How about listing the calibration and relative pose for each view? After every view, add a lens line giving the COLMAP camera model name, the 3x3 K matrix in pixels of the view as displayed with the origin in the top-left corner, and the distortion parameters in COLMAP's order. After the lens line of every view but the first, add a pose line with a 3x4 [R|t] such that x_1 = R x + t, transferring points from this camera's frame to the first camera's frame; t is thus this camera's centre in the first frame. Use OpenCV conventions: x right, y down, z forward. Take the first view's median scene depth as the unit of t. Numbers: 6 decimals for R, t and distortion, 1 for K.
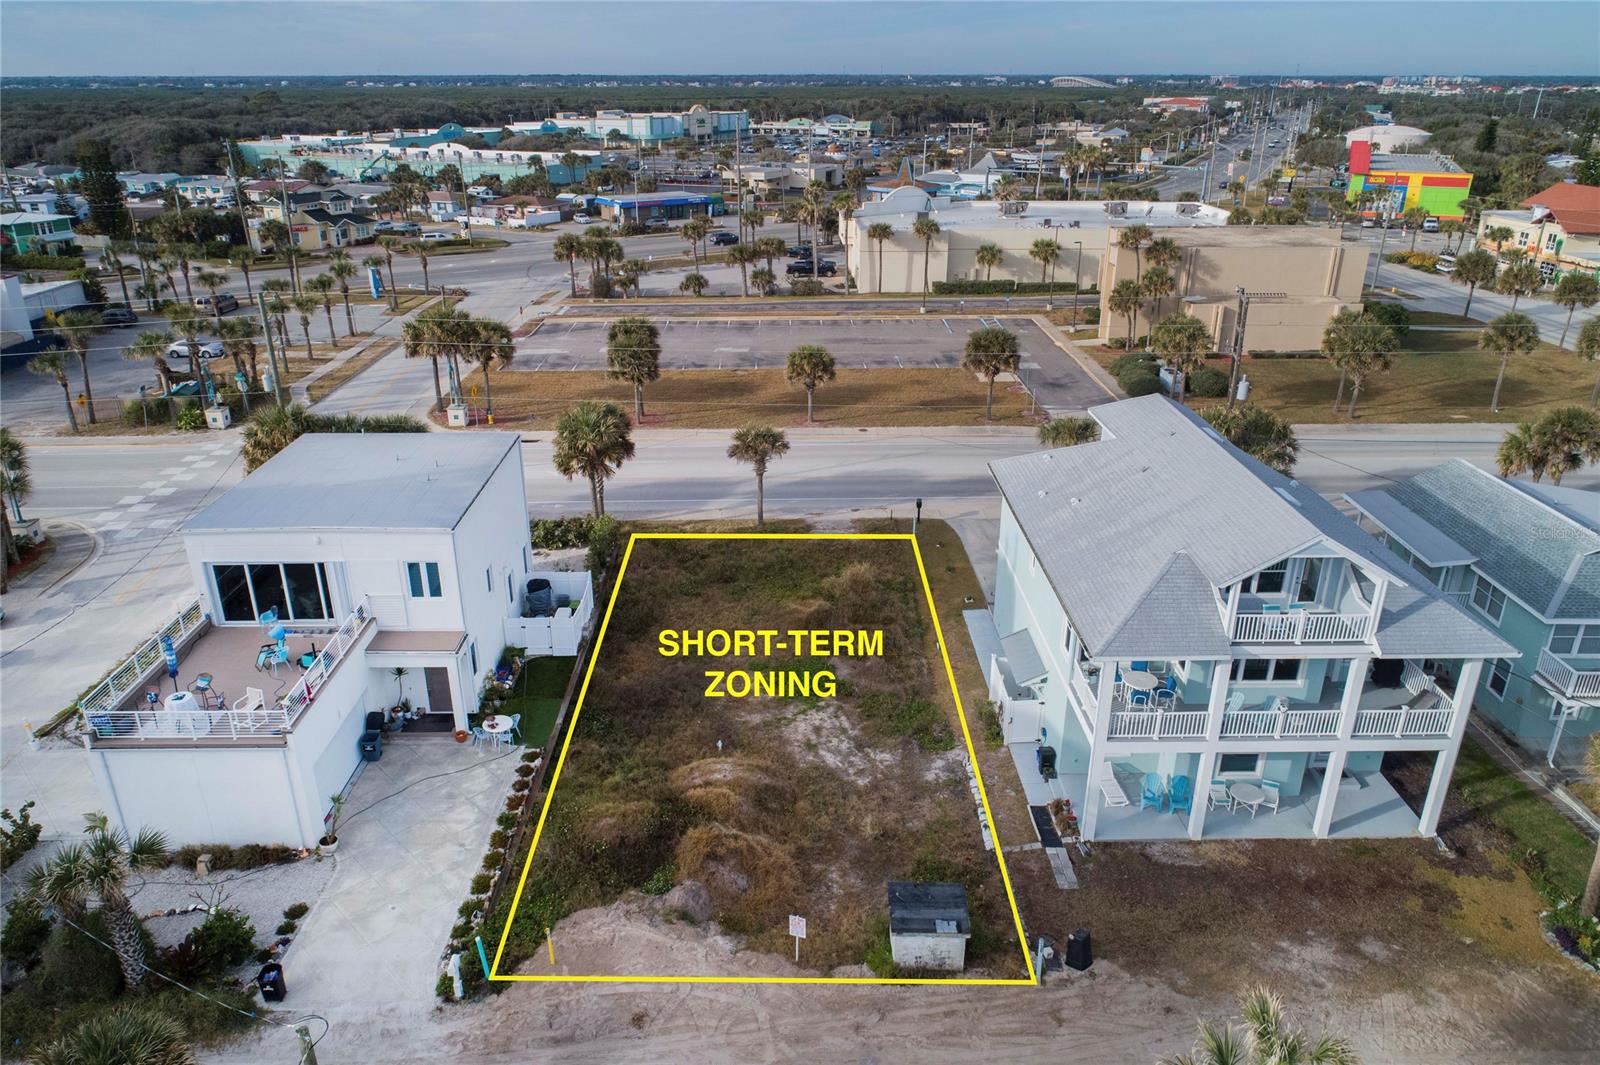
lens RADIAL K [[1093.6, 0, 797.1], [0, 1093.6, 534.4], [0, 0, 1]] dist [-0.008469, 0.005240]
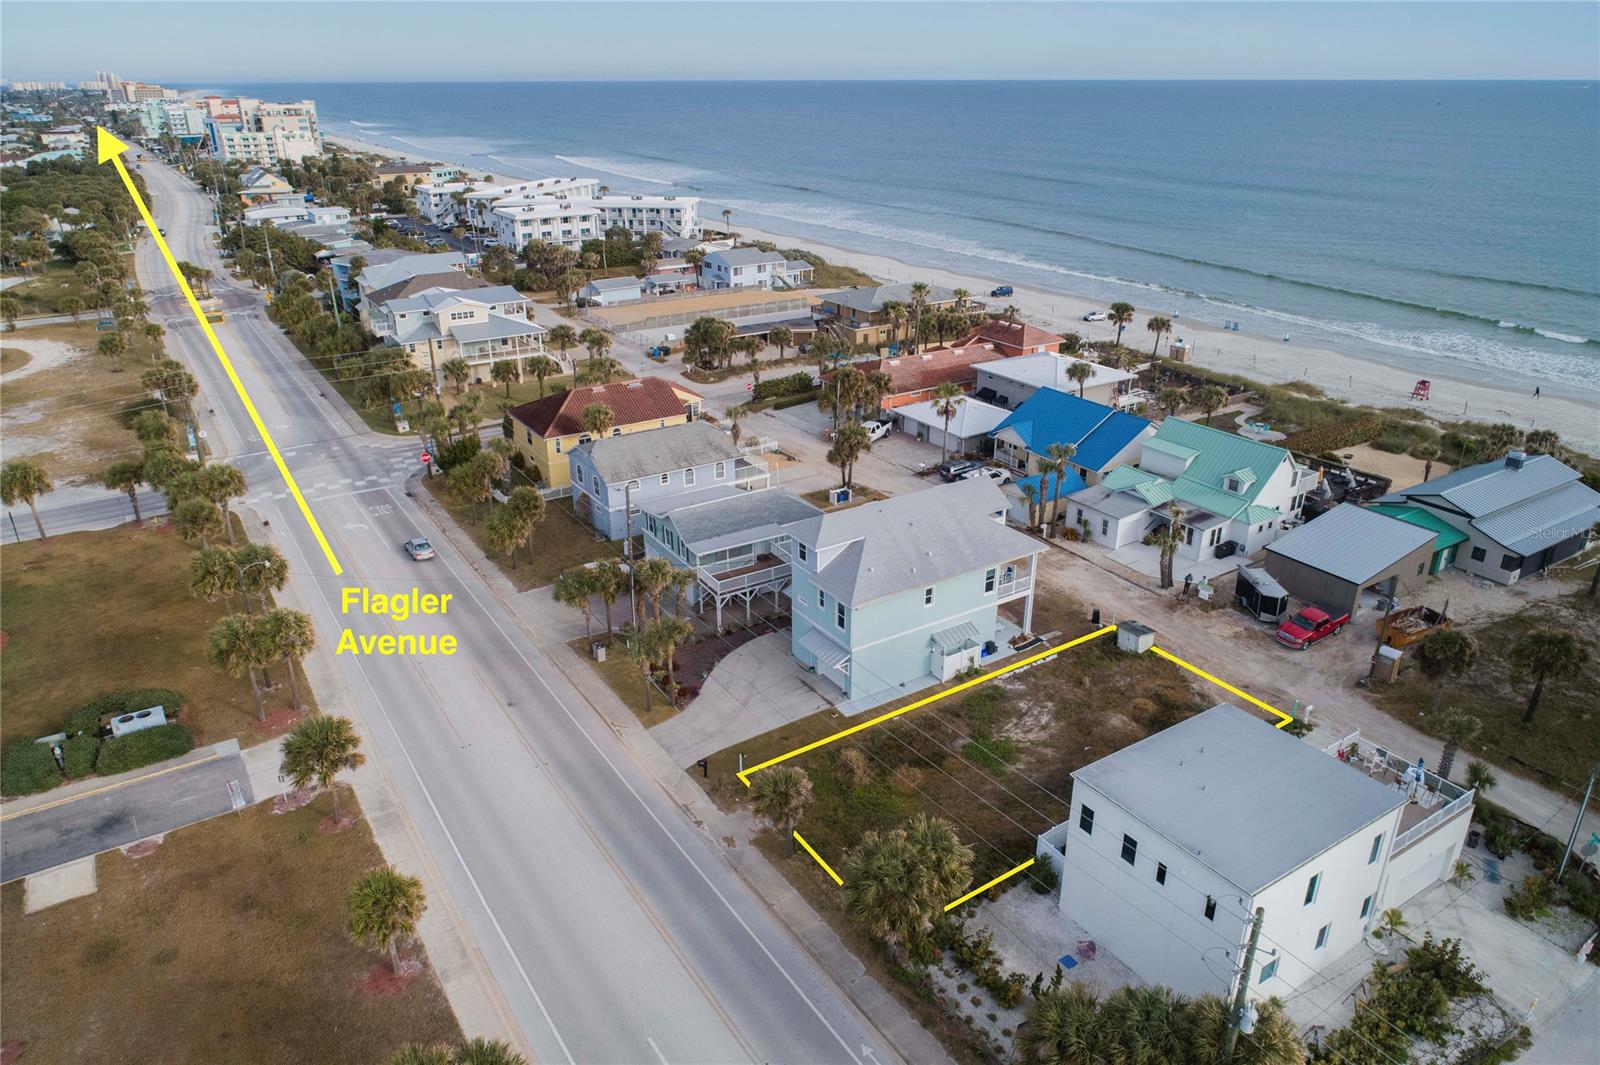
lens RADIAL K [[1071.7, 0, 797.1], [0, 1071.7, 529.2], [0, 0, 1]] dist [-0.010228, 0.006373]
pose [[-0.528671, -0.330270, 0.781939, -1.028868], [0.331802, 0.767497, 0.548503, -1.131725], [-0.781290, 0.549427, -0.296169, 1.698660]]
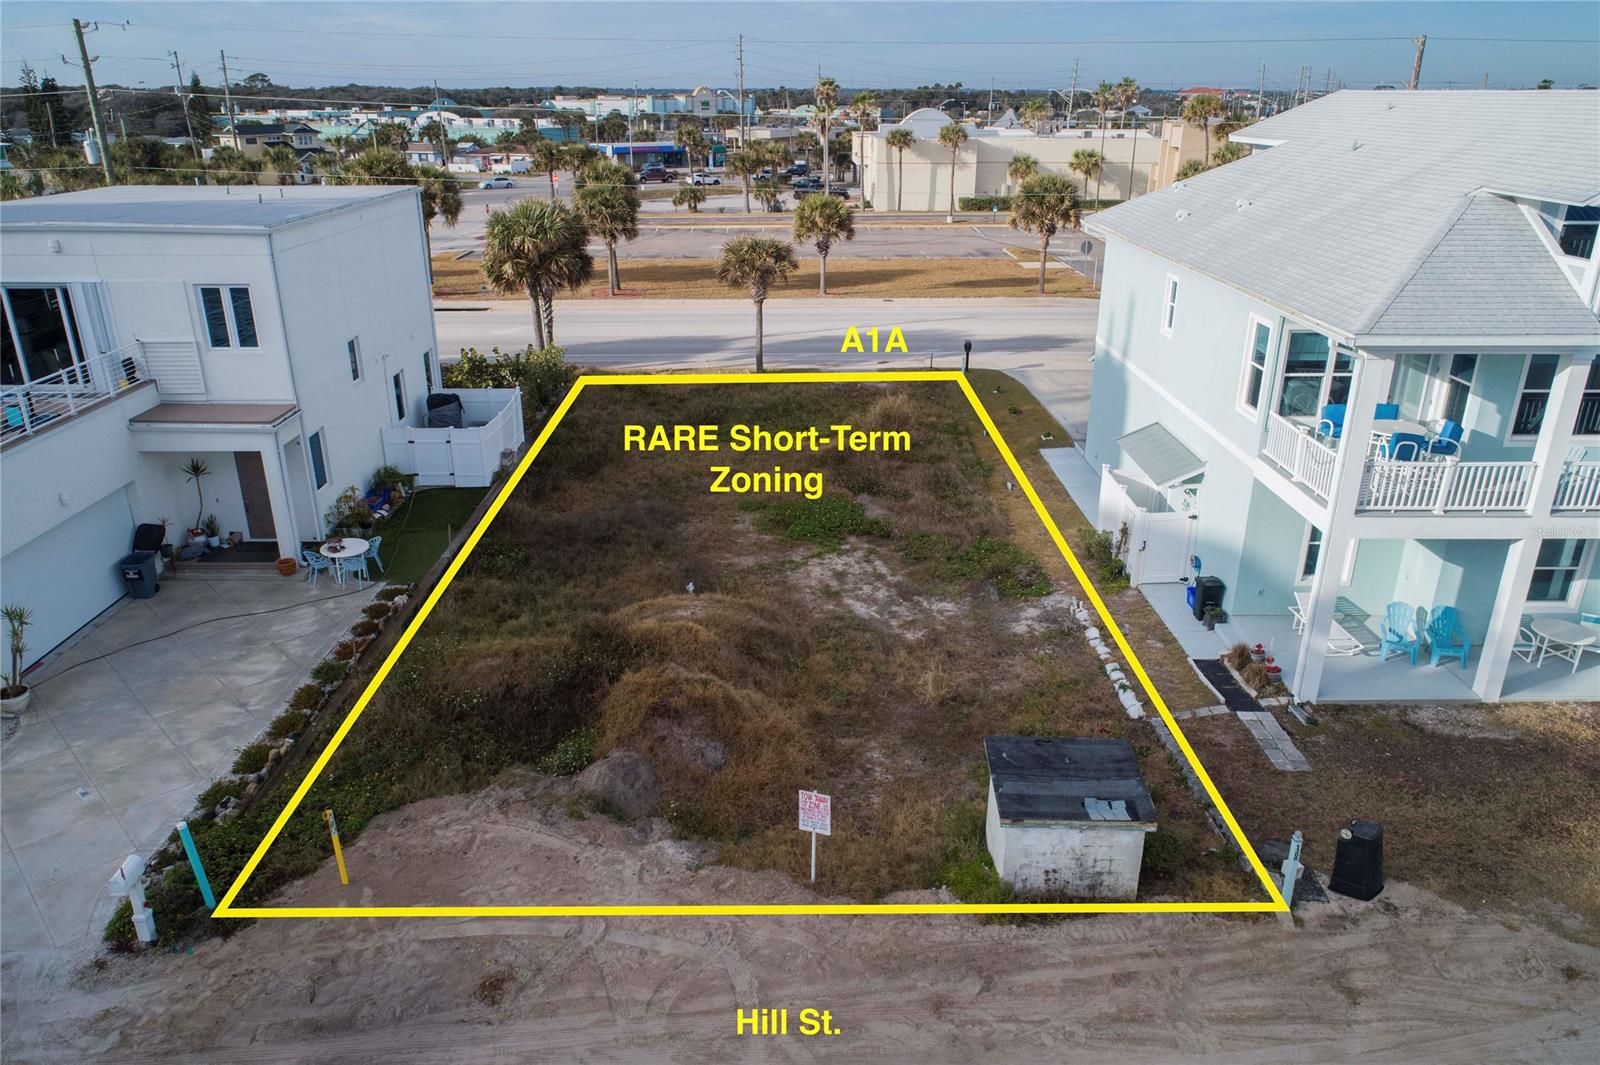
lens RADIAL K [[1101.8, 0, 797.3], [0, 1101.8, 534.5], [0, 0, 1]] dist [-0.009225, 0.006408]
pose [[0.999980, 0.003670, -0.005111, -0.004222], [-0.003750, 0.999869, -0.015716, 0.176867], [0.005053, 0.015735, 0.999863, 0.357968]]
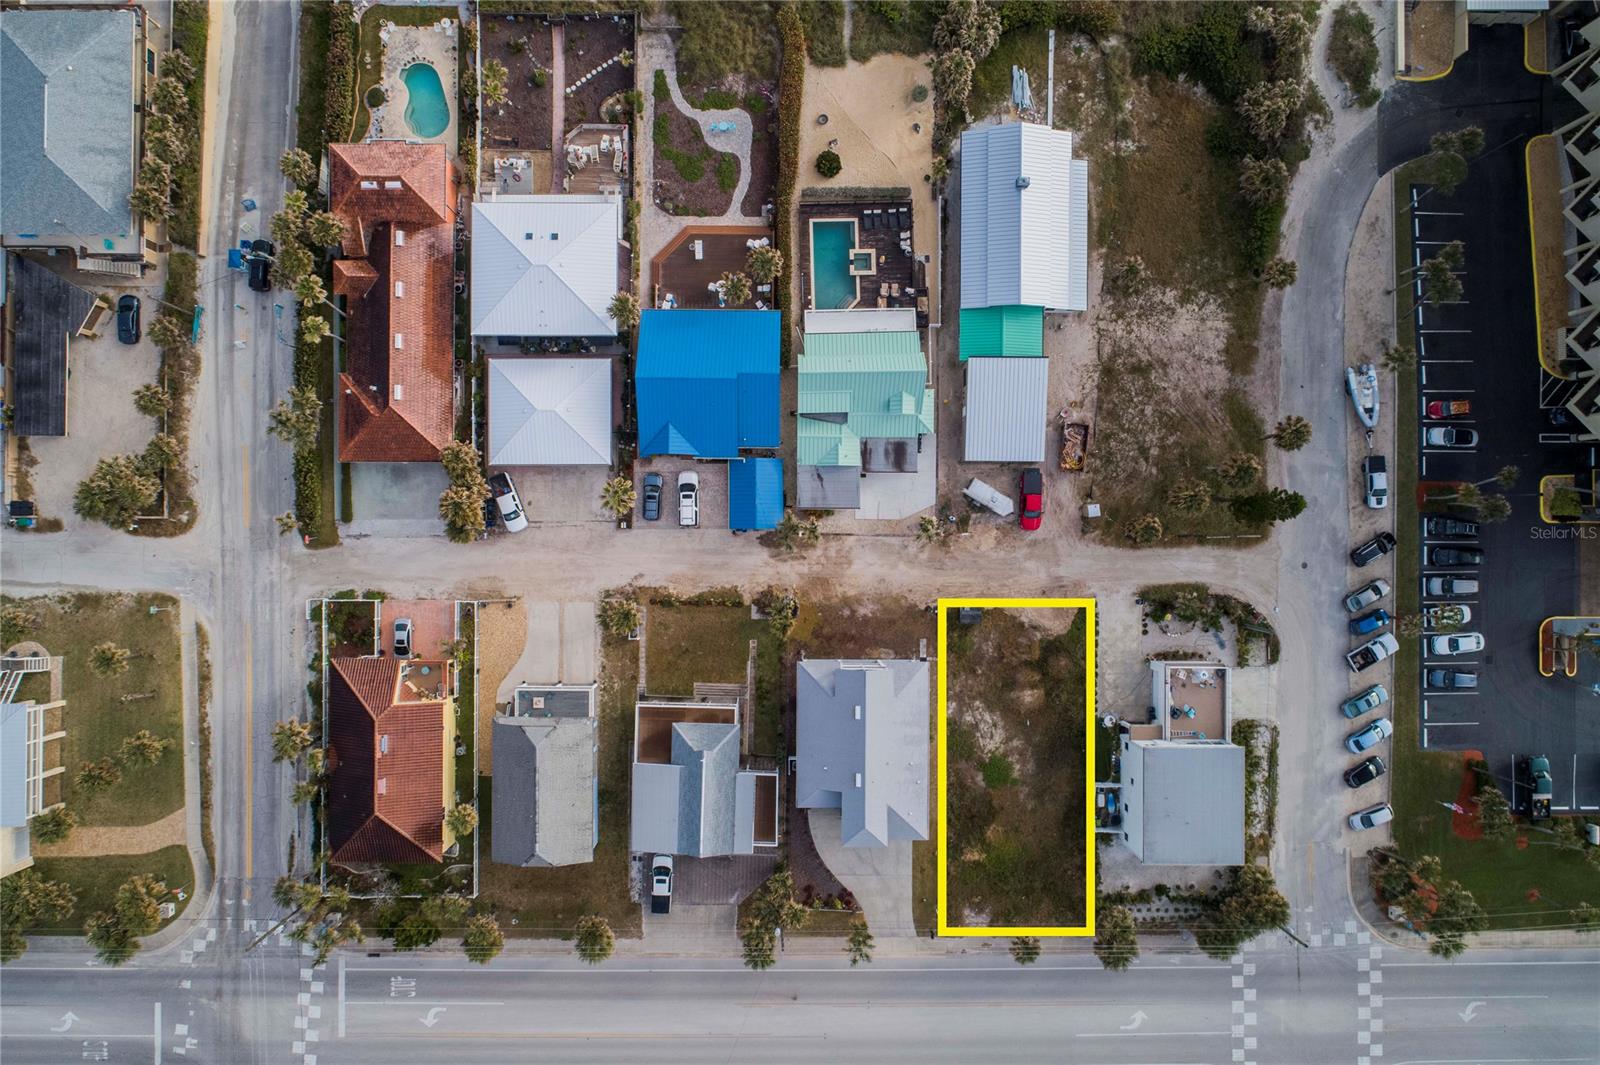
lens RADIAL K [[1101.8, 0, 797.3], [0, 1101.8, 534.5], [0, 0, 1]] dist [-0.009225, 0.006408]
pose [[-0.999805, -0.018725, -0.006252, 0.556874], [0.001426, -0.384405, 0.923163, -2.266252], [-0.019689, 0.922974, 0.384357, -0.510821]]
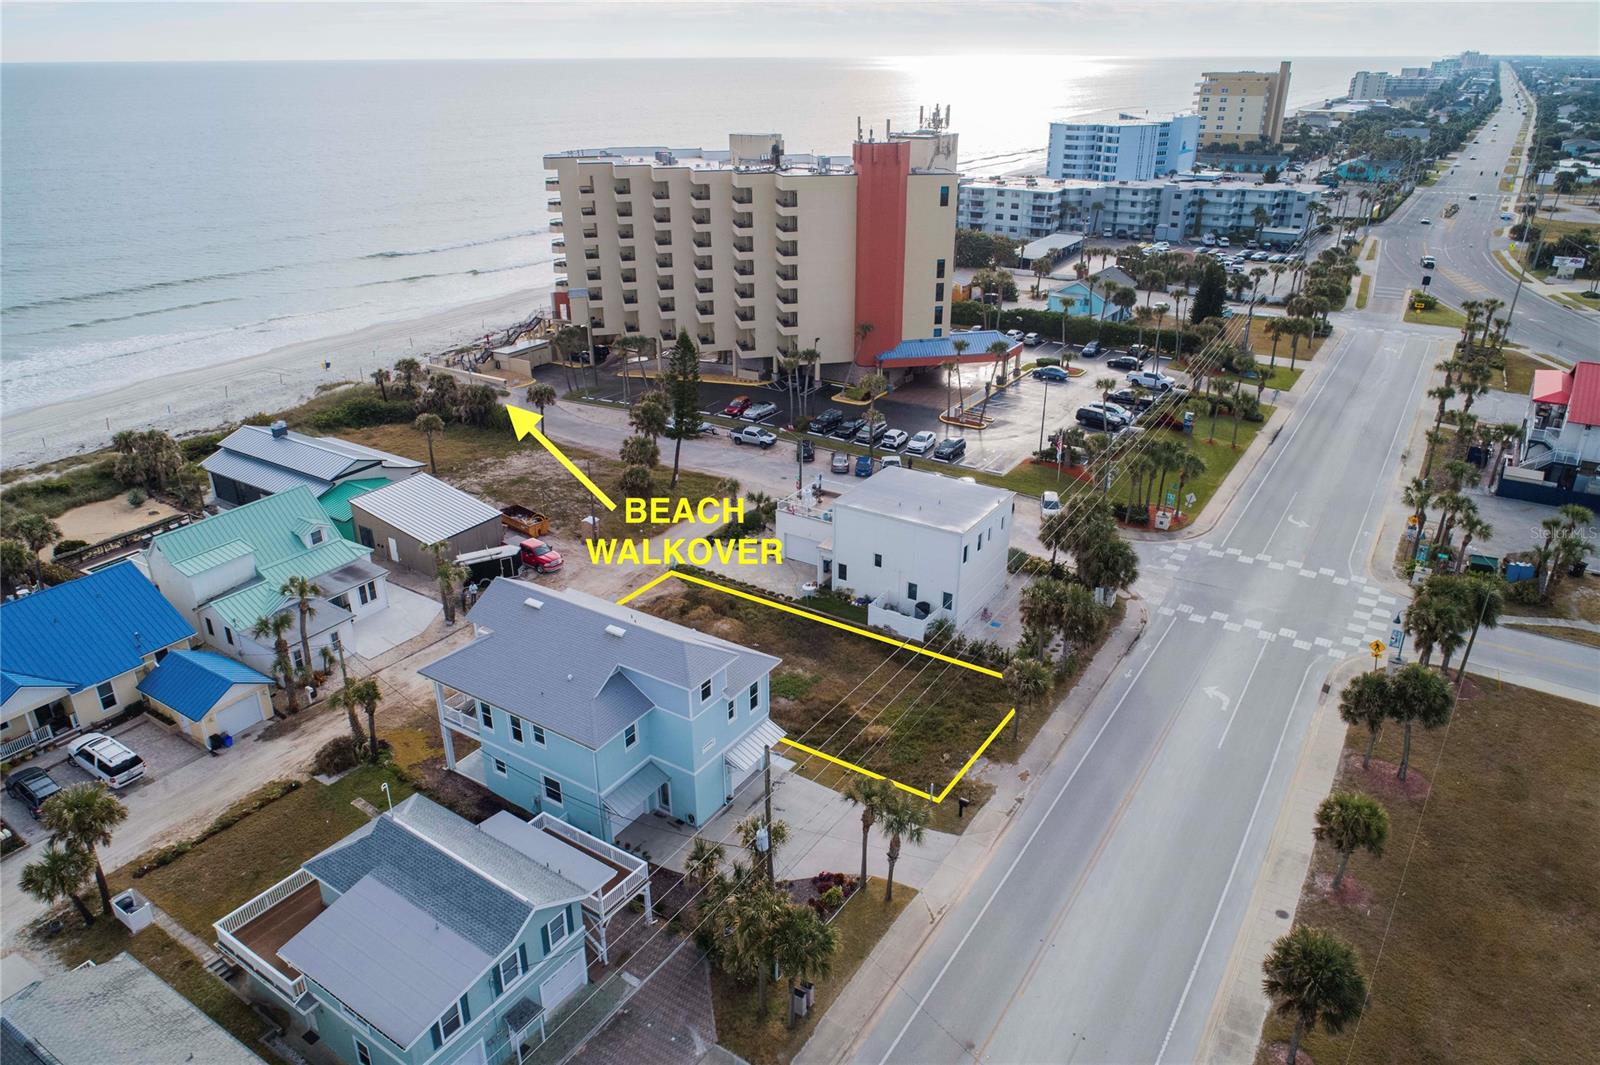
lens RADIAL K [[1071.7, 0, 797.1], [0, 1071.7, 529.2], [0, 0, 1]] dist [-0.010228, 0.006373]
pose [[-0.557639, 0.340473, -0.757045, 1.339749], [-0.318500, 0.754443, 0.573910, -1.150597], [0.766548, 0.561154, -0.312266, 1.605054]]
